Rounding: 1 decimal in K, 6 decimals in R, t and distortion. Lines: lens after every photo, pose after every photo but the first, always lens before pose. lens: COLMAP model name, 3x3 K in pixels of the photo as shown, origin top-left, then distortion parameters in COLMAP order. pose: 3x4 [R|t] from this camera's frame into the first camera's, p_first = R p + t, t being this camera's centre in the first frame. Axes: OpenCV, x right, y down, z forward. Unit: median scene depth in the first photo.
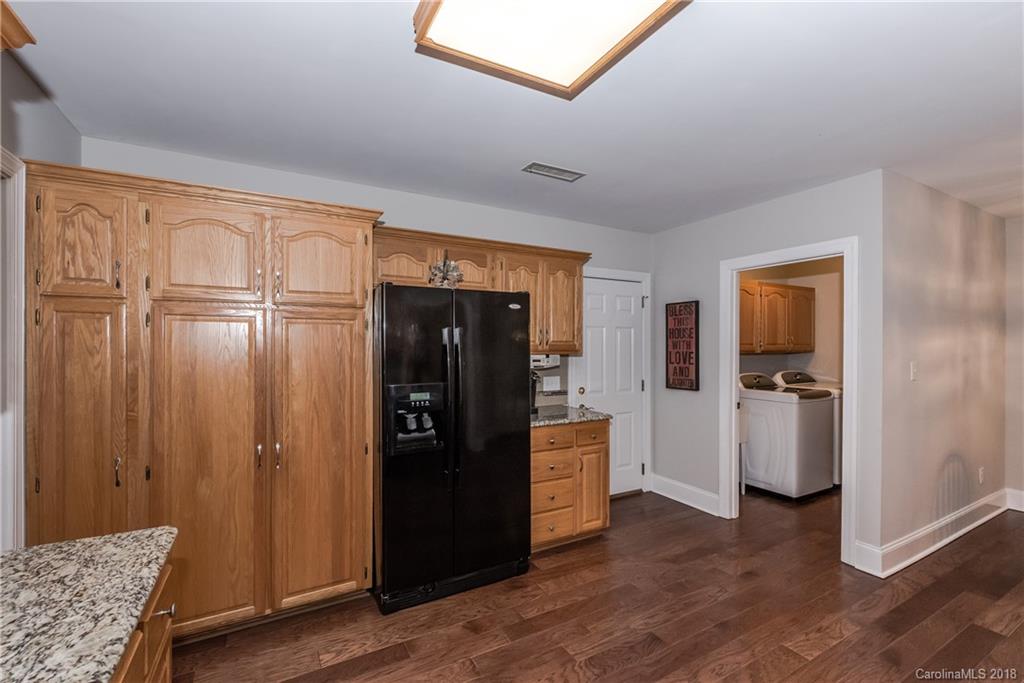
lens RADIAL K [[446.0, 0, 507.6], [0, 446.0, 345.8], [0, 0, 1]] dist [0.003181, 0.000108]
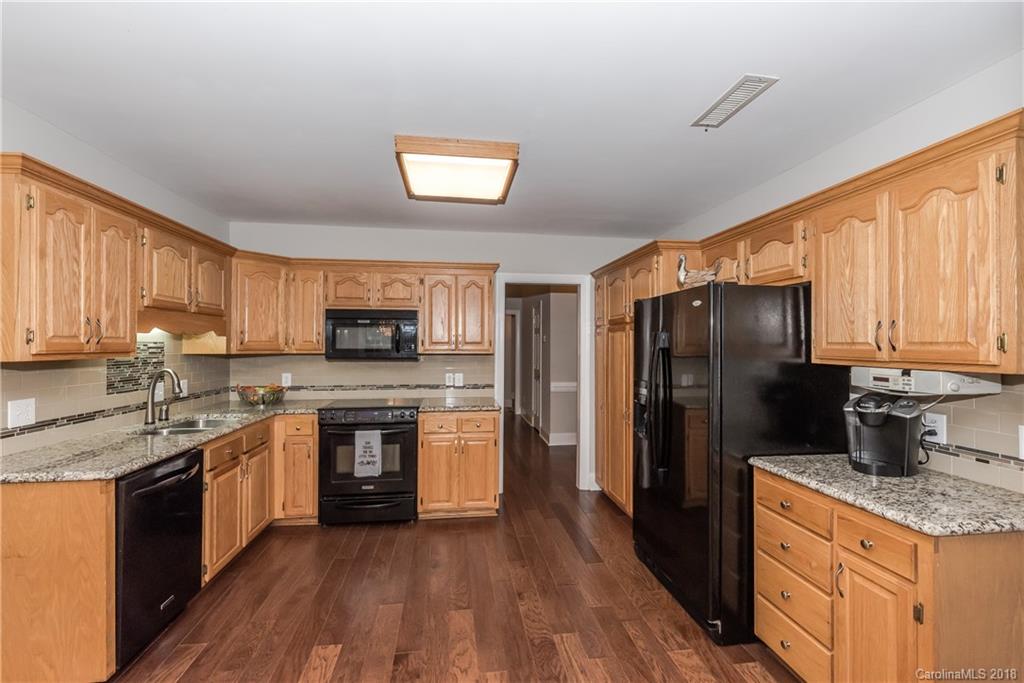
lens RADIAL K [[446.0, 0, 514.9], [0, 446.0, 341.4], [0, 0, 1]] dist [0.003181, 0.000108]
pose [[-0.351987, -0.008053, -0.935970, 0.837647], [-0.004685, 0.999966, -0.006842, -0.007933], [0.935993, 0.001977, -0.352013, 0.886288]]
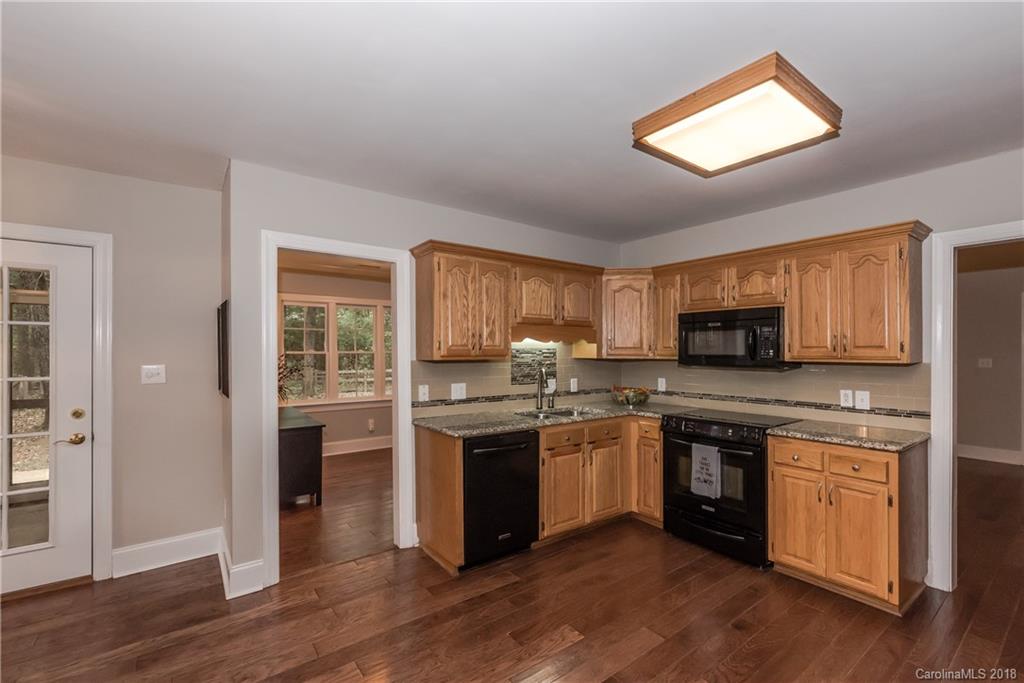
lens RADIAL K [[446.0, 0, 510.3], [0, 446.0, 352.2], [0, 0, 1]] dist [0.003181, 0.000108]
pose [[-0.990014, -0.000456, -0.140965, 0.487878], [-0.001053, 0.999991, 0.004164, -0.004967], [0.140962, 0.004271, -0.990006, 1.094703]]
